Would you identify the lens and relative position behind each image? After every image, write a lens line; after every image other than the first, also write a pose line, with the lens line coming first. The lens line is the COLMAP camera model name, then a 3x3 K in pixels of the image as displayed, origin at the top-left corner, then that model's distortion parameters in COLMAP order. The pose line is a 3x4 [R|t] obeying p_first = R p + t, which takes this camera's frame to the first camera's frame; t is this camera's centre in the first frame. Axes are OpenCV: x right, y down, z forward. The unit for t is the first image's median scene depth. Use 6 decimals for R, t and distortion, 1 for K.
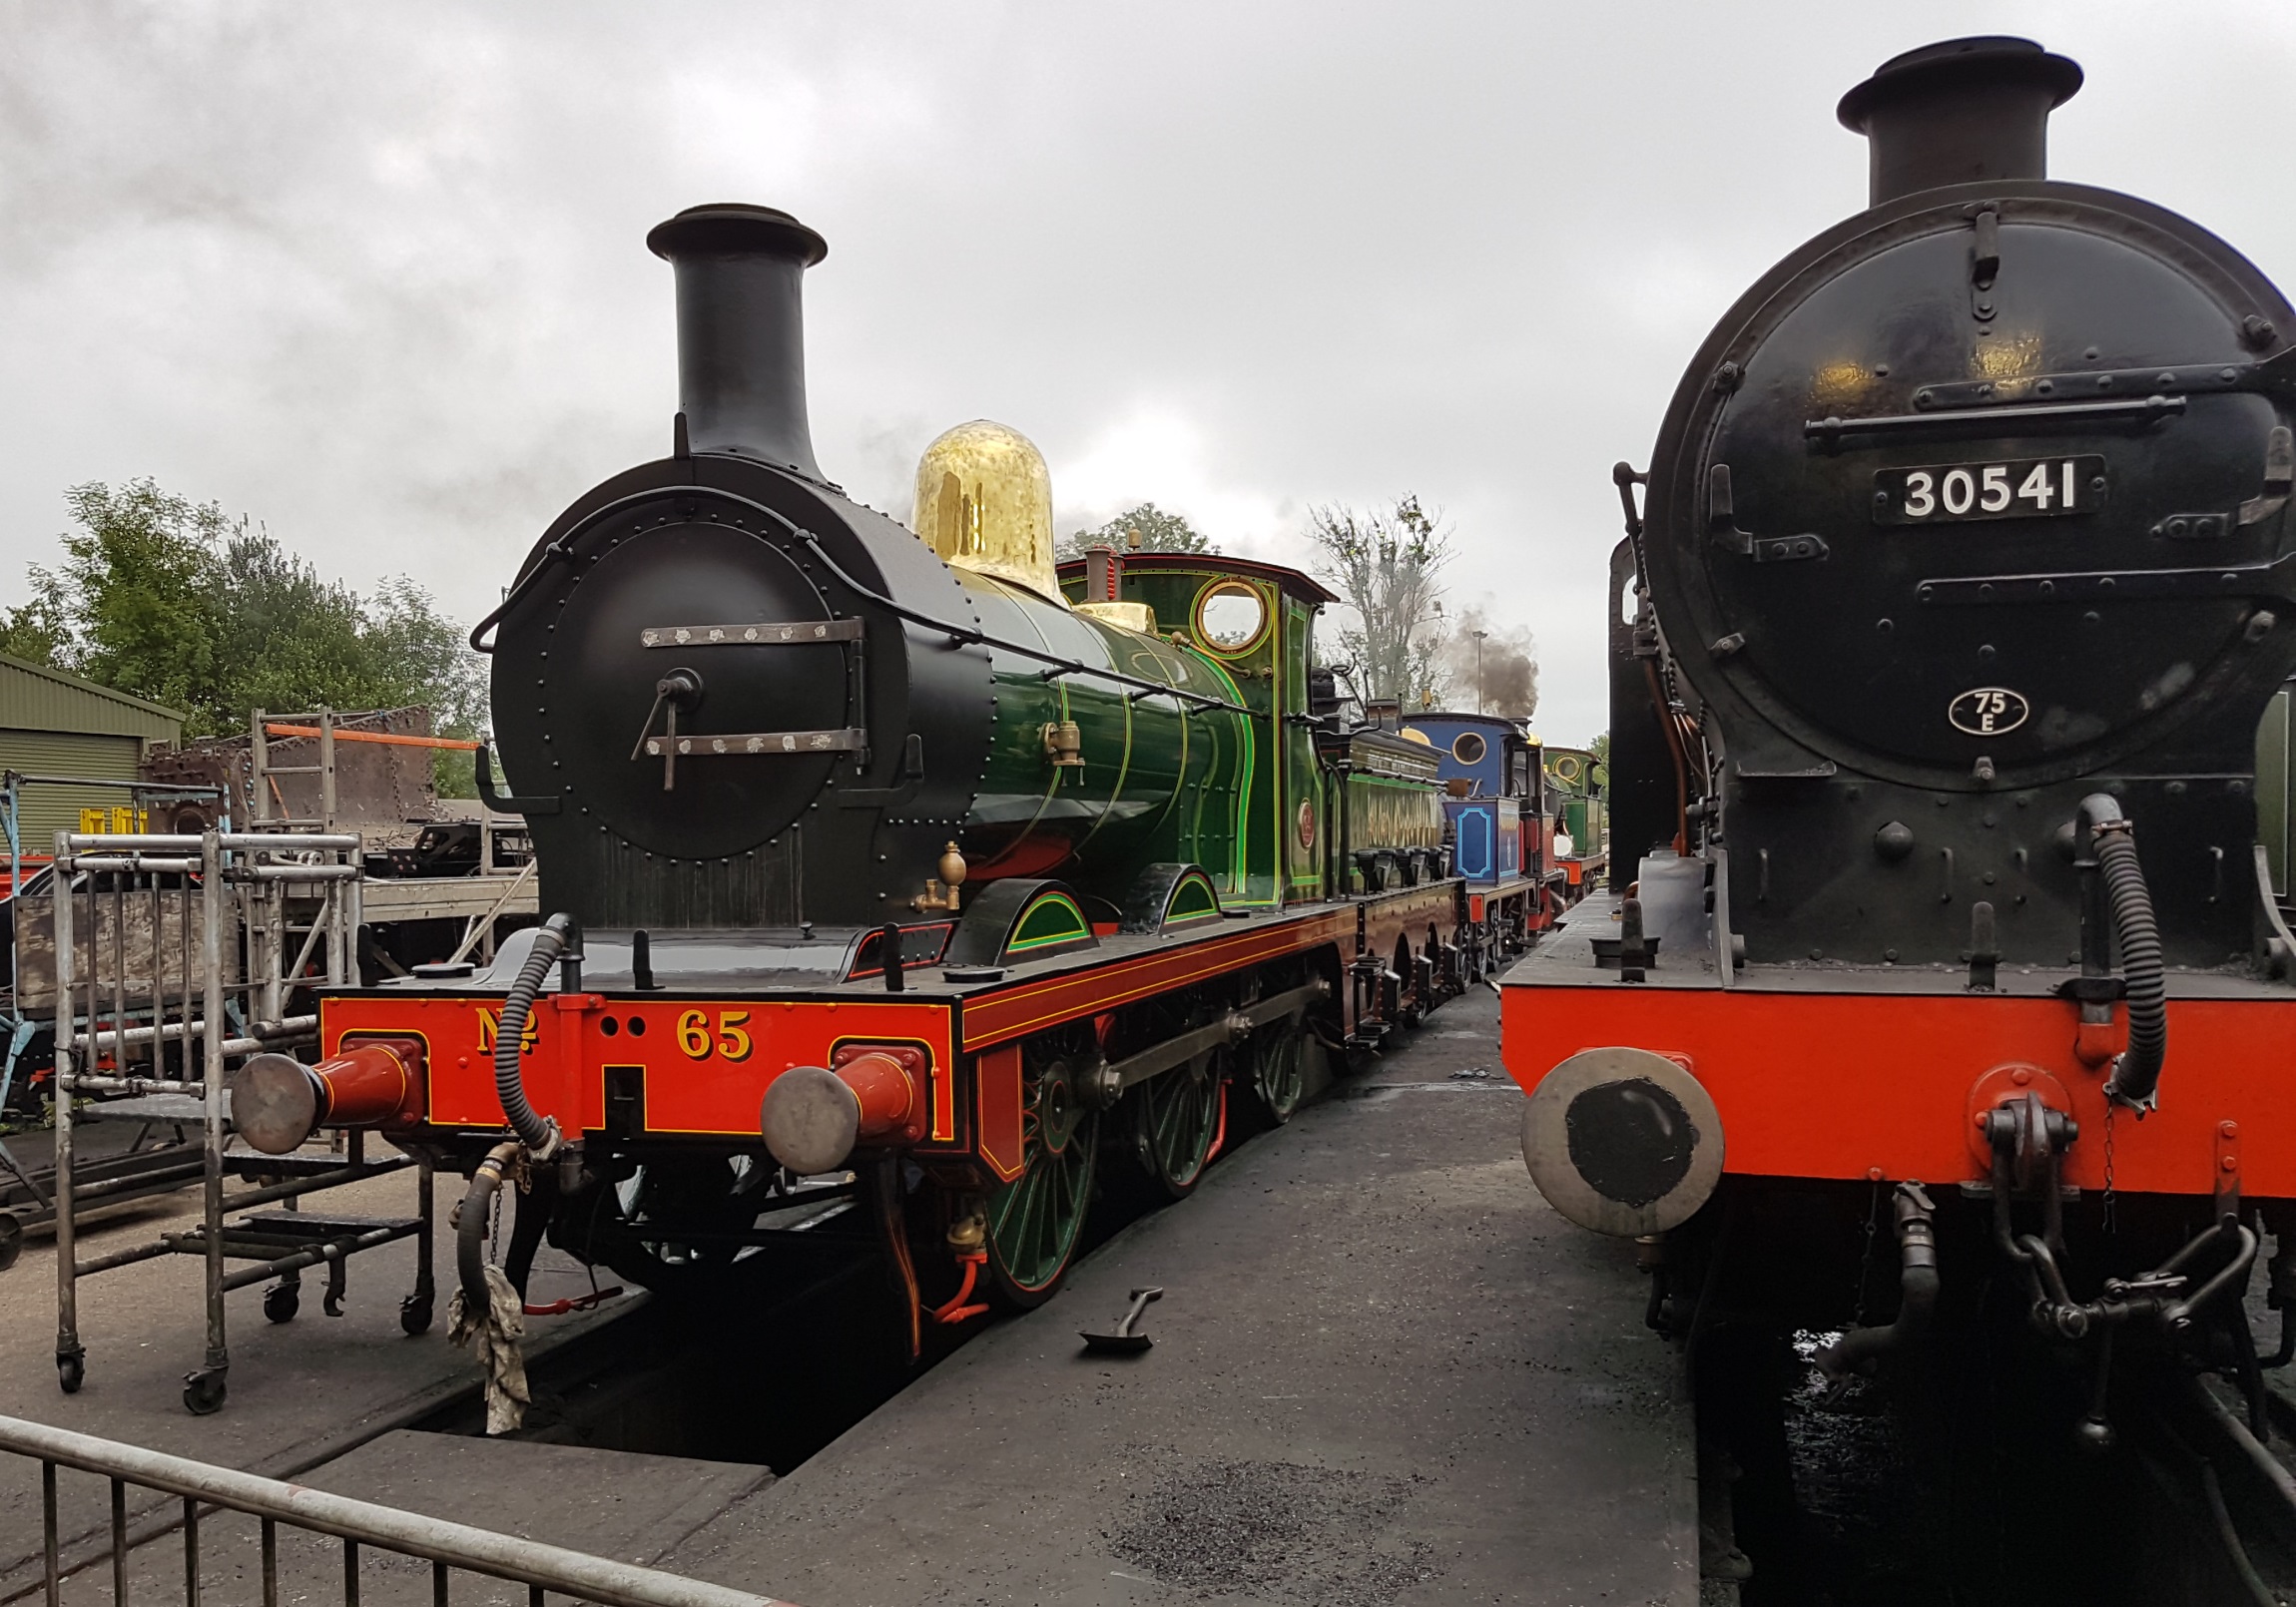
lens RADIAL K [[1913.1, 0, 876.7], [0, 1913.1, 907.6], [0, 0, 1]] dist [0.101805, -0.192120]
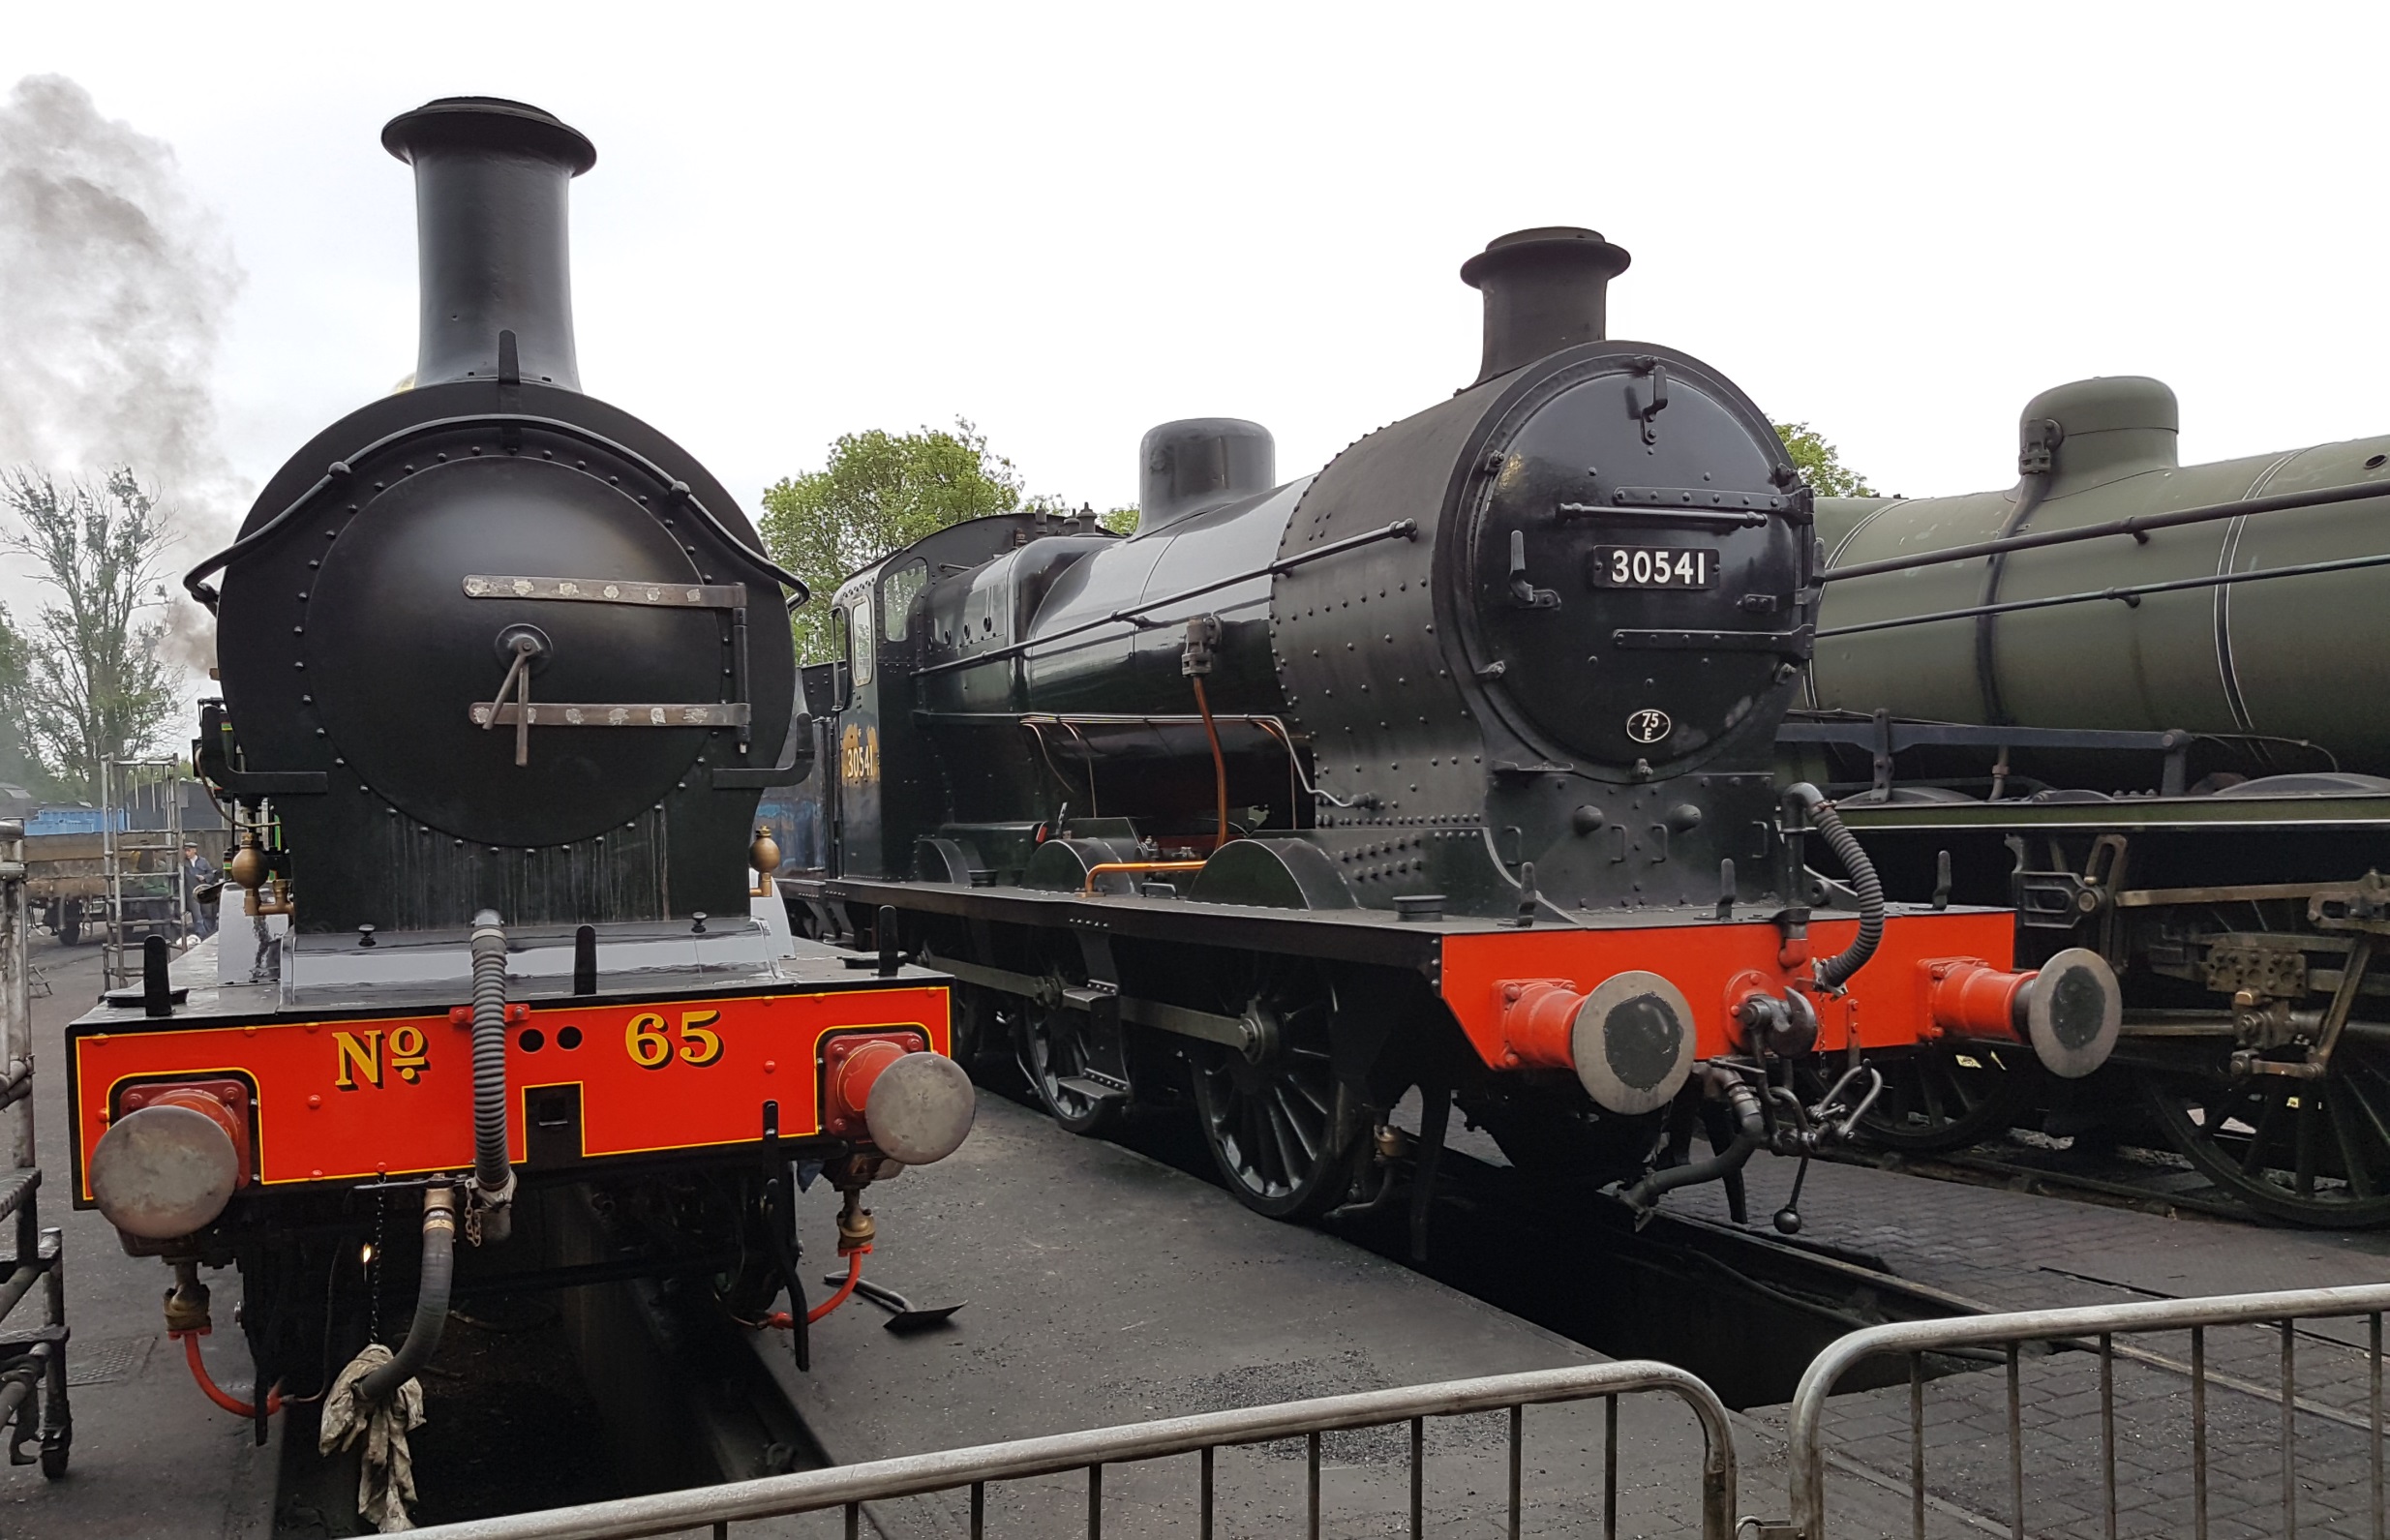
lens RADIAL K [[1910.9, 0, 1194.5], [0, 1910.9, 932.9], [0, 0, 1]] dist [0.029907, -0.003292]
pose [[0.729326, -0.041192, 0.682925, -0.618673], [0.032787, 0.999143, 0.025251, 0.002543], [-0.683380, 0.003975, 0.730052, 0.212724]]
